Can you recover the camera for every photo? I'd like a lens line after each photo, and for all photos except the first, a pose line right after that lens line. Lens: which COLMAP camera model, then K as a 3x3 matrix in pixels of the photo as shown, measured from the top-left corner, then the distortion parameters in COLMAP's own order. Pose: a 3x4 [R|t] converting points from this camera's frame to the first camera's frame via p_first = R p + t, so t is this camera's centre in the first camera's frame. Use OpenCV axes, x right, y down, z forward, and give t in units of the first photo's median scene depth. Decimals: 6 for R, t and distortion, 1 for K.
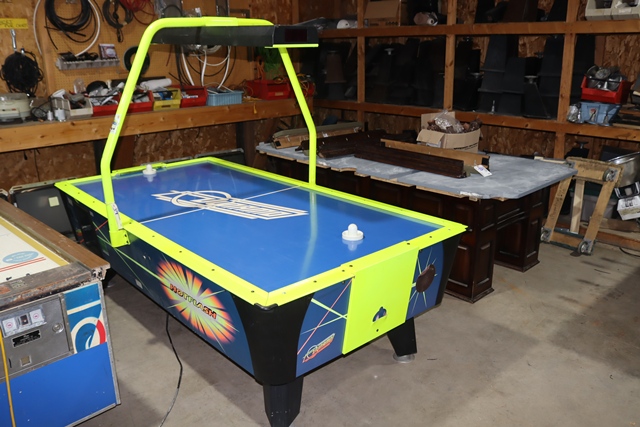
lens RADIAL K [[514.8, 0, 320.0], [0, 514.8, 213.5], [0, 0, 1]] dist [-0.079671, 0.000567]
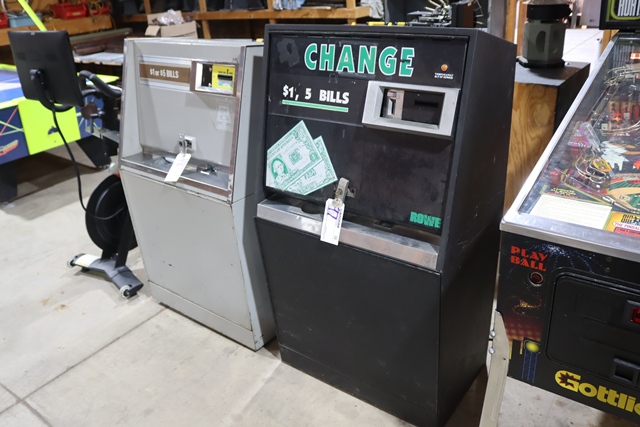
lens RADIAL K [[514.8, 0, 320.0], [0, 514.8, 213.5], [0, 0, 1]] dist [-0.079671, 0.000567]
pose [[0.985617, -0.118638, 0.120352, 0.422283], [0.100918, 0.984427, 0.143942, 0.176799], [-0.135555, -0.129726, 0.982240, -0.435975]]
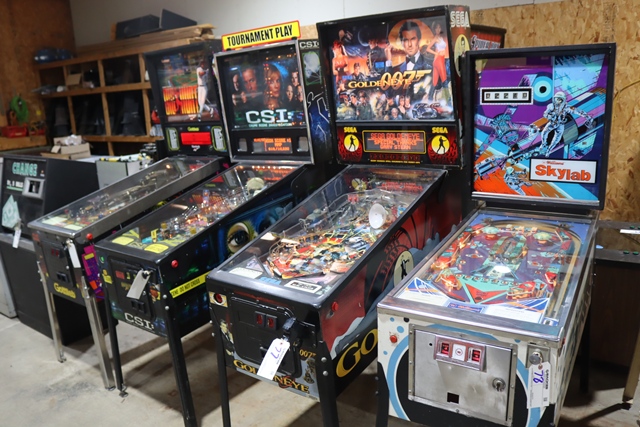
lens RADIAL K [[514.8, 0, 320.0], [0, 514.8, 213.5], [0, 0, 1]] dist [-0.079671, 0.000567]
pose [[0.984097, -0.076518, 0.160309, 0.846543], [0.088341, 0.993769, -0.067959, 0.299738], [-0.154110, 0.081040, 0.984725, -0.974738]]
